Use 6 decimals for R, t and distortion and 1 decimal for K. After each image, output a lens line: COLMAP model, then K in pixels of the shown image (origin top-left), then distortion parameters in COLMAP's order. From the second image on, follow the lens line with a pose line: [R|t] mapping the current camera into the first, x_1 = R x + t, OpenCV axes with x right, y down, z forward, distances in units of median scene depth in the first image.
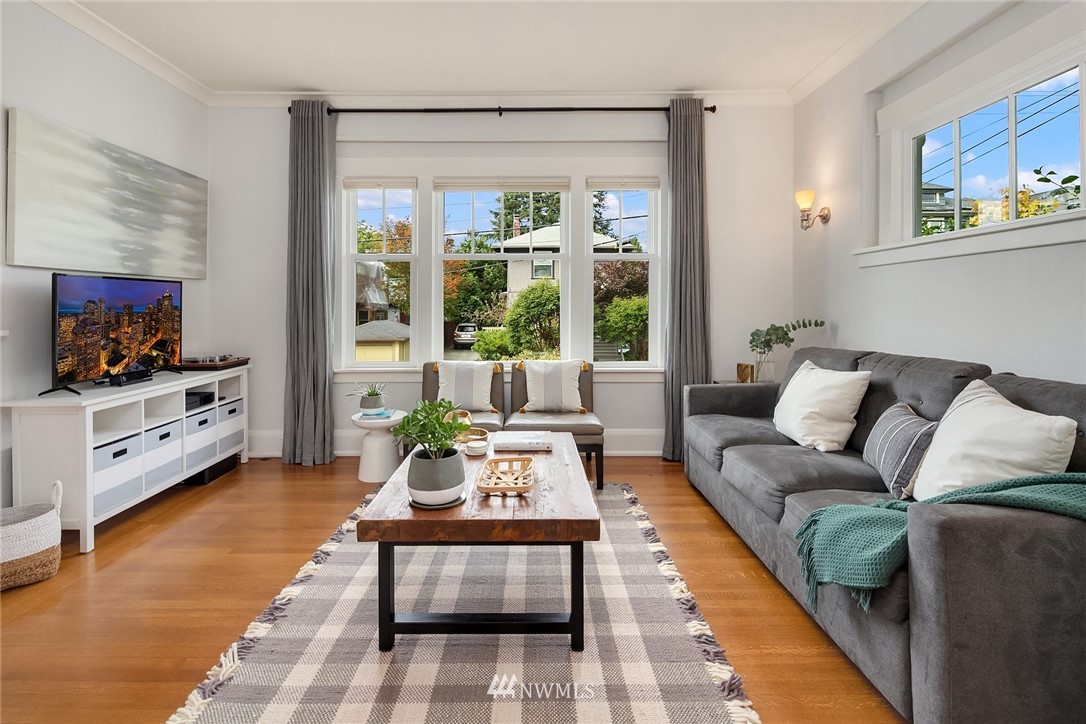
lens RADIAL K [[522.3, 0, 546.2], [0, 522.3, 306.6], [0, 0, 1]] dist [-0.006781, -0.000364]
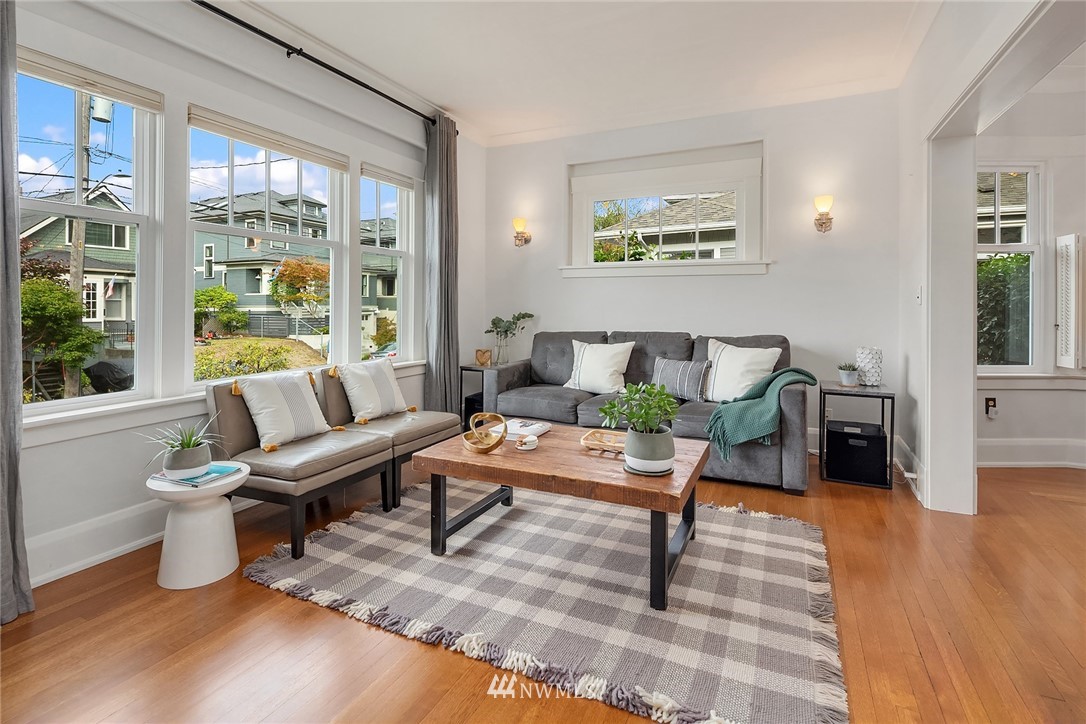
lens RADIAL K [[522.3, 0, 530.3], [0, 522.3, 305.4], [0, 0, 1]] dist [-0.006781, -0.000364]
pose [[0.435554, 0.002026, 0.900160, -0.667721], [-0.005247, 0.999986, 0.000288, 0.003846], [-0.900147, -0.004849, 0.435559, 0.357189]]
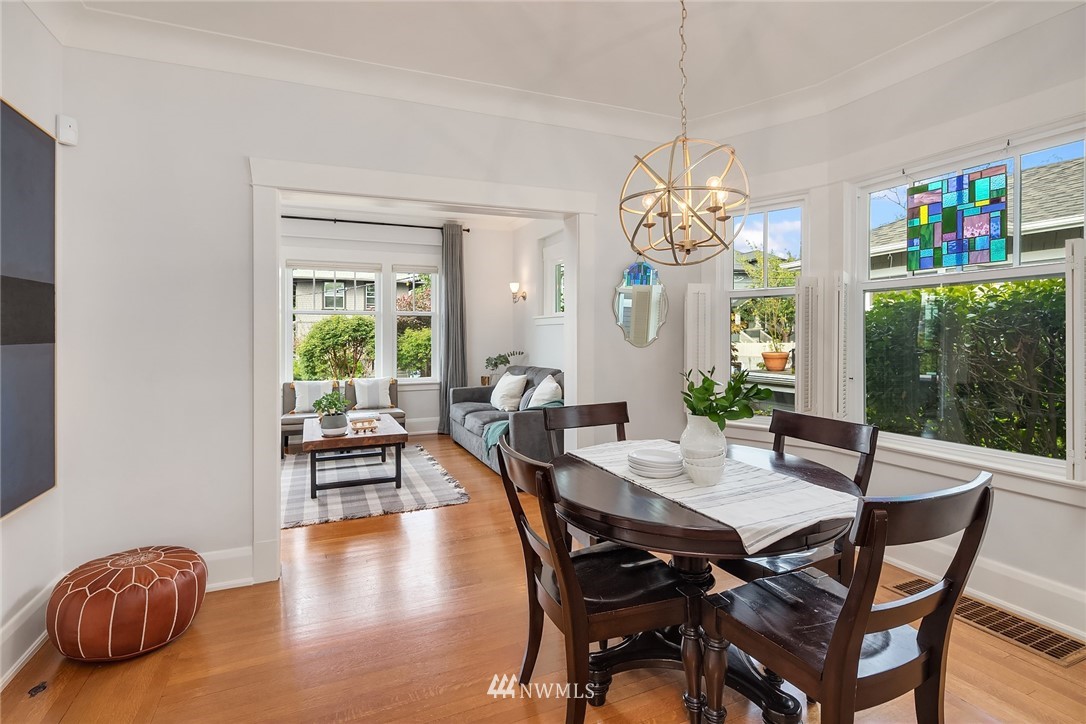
lens RADIAL K [[522.3, 0, 548.8], [0, 522.3, 328.3], [0, 0, 1]] dist [-0.006781, -0.000364]
pose [[0.921327, -0.001025, 0.388788, -0.113592], [0.004644, 0.999954, -0.008369, -0.038036], [-0.388762, 0.009516, 0.921289, -0.730097]]
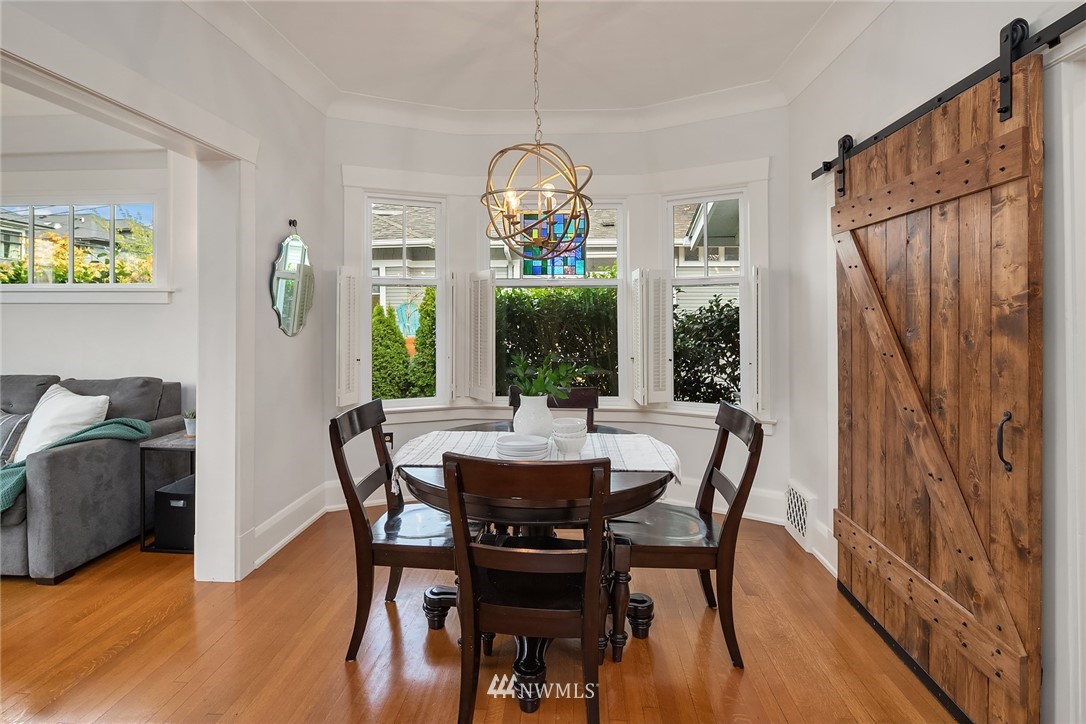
lens RADIAL K [[522.3, 0, 533.7], [0, 522.3, 307.8], [0, 0, 1]] dist [-0.006781, -0.000364]
pose [[0.071287, 0.020585, 0.997243, -0.363591], [-0.003952, 0.999785, -0.020355, -0.039205], [-0.997448, -0.002490, 0.071353, -0.327871]]
